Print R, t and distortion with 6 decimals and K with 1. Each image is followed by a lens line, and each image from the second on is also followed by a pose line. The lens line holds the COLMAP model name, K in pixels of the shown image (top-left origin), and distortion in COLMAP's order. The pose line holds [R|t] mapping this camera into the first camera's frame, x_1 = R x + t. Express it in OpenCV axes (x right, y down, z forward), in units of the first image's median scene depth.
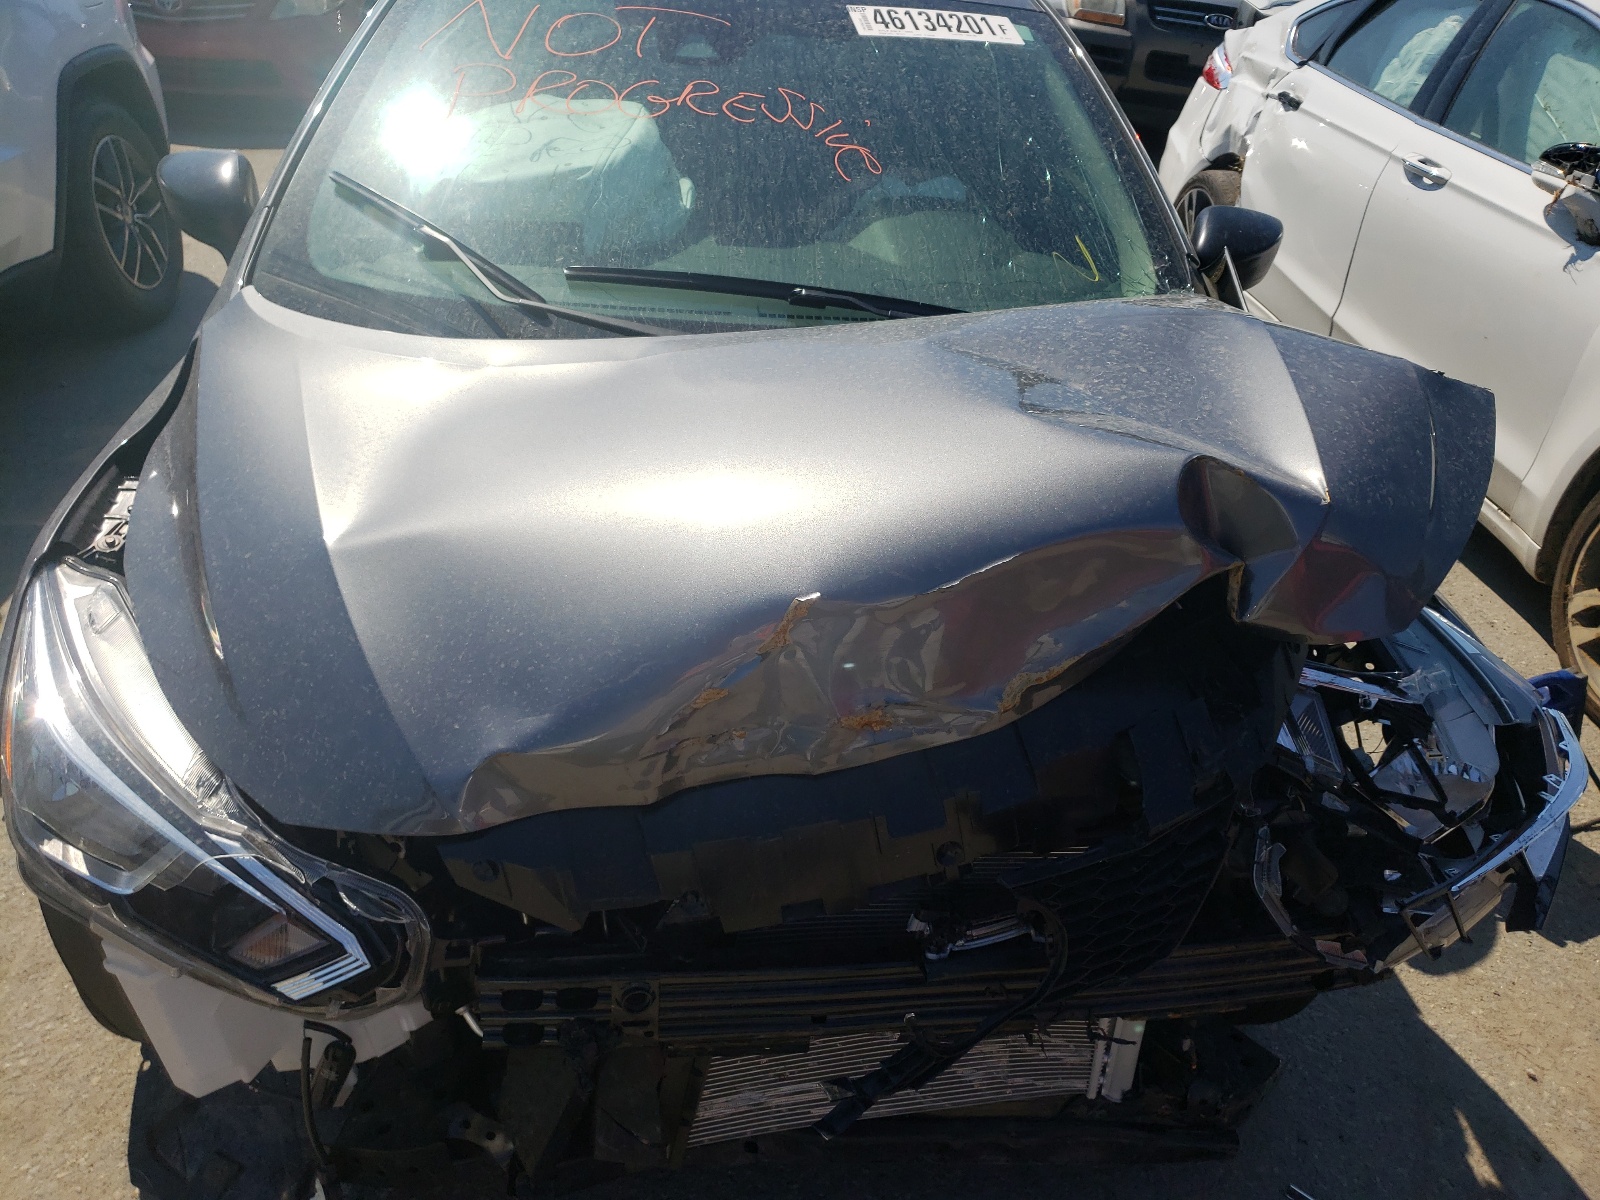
lens RADIAL K [[1204.5, 0, 803.3], [0, 1204.5, 612.0], [0, 0, 1]] dist [0.021057, -0.000173]
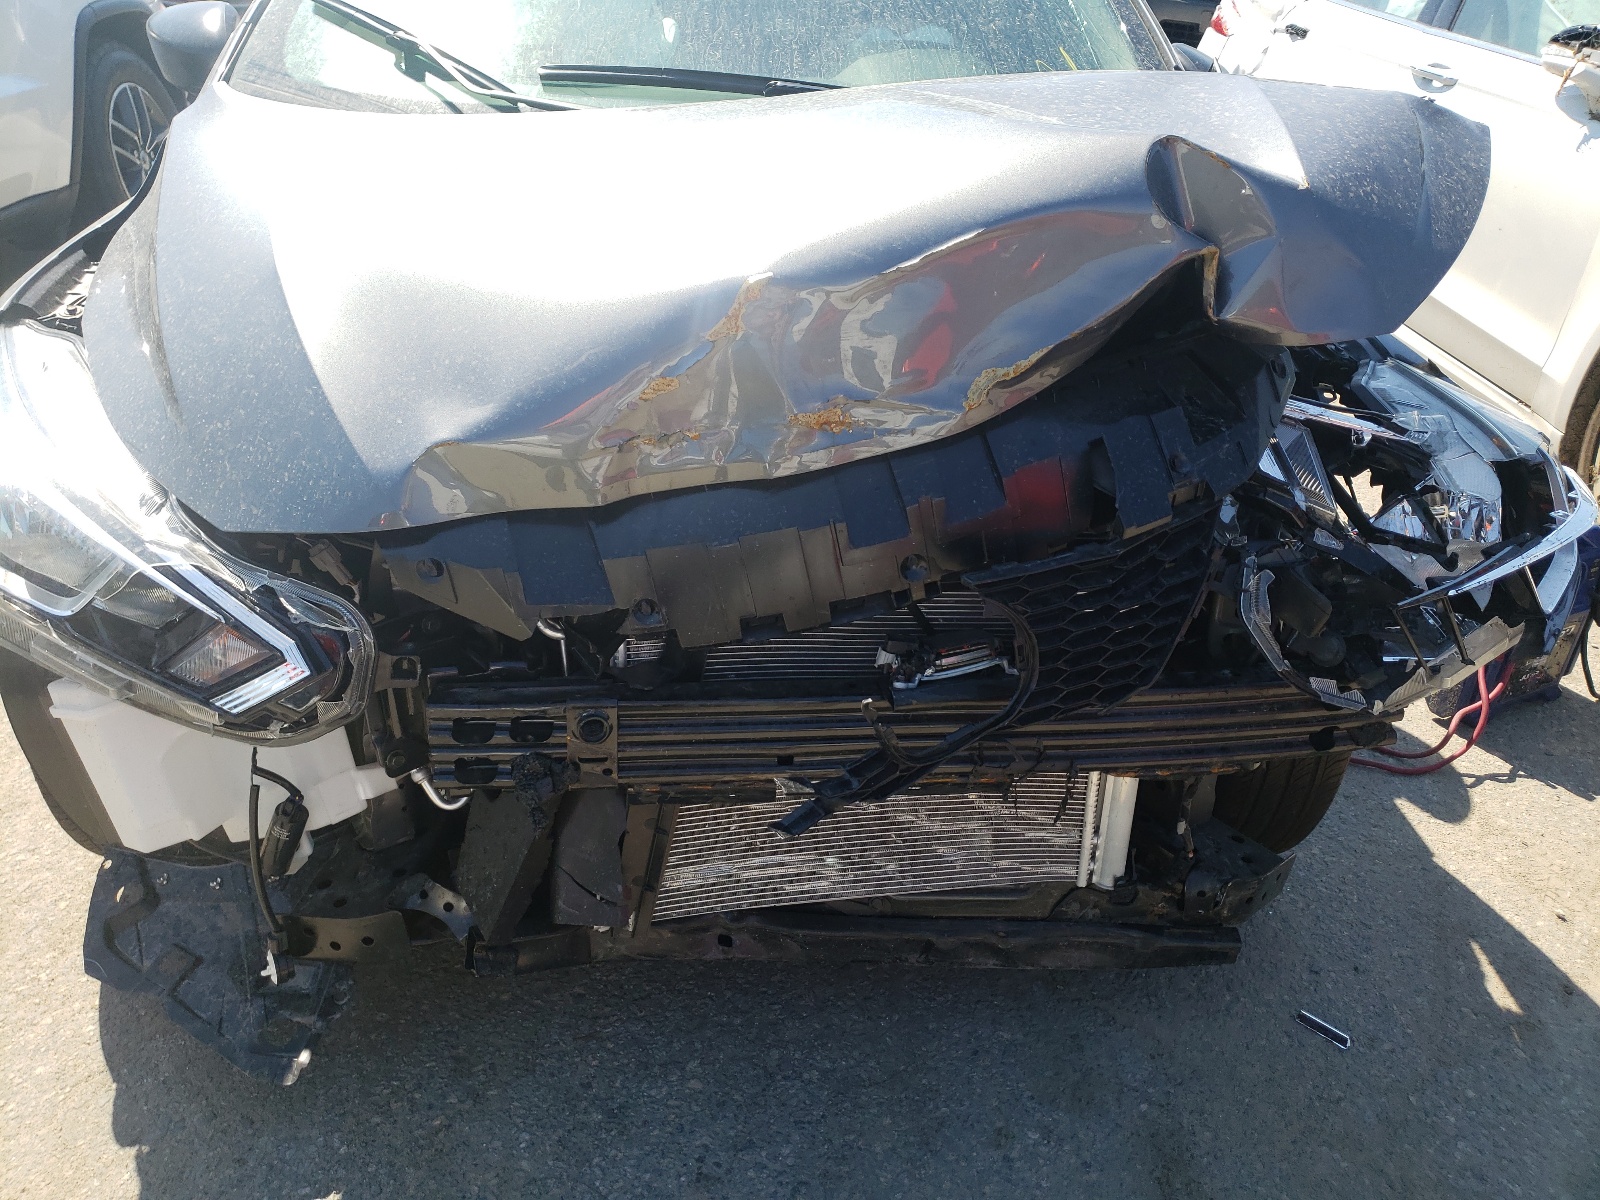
lens RADIAL K [[1204.5, 0, 799.3], [0, 1204.5, 590.9], [0, 0, 1]] dist [0.021057, -0.000173]
pose [[0.999581, -0.008330, -0.027732, 0.049901], [0.007118, 0.999027, -0.043531, 0.233506], [0.028067, 0.043315, 0.998667, 0.040664]]
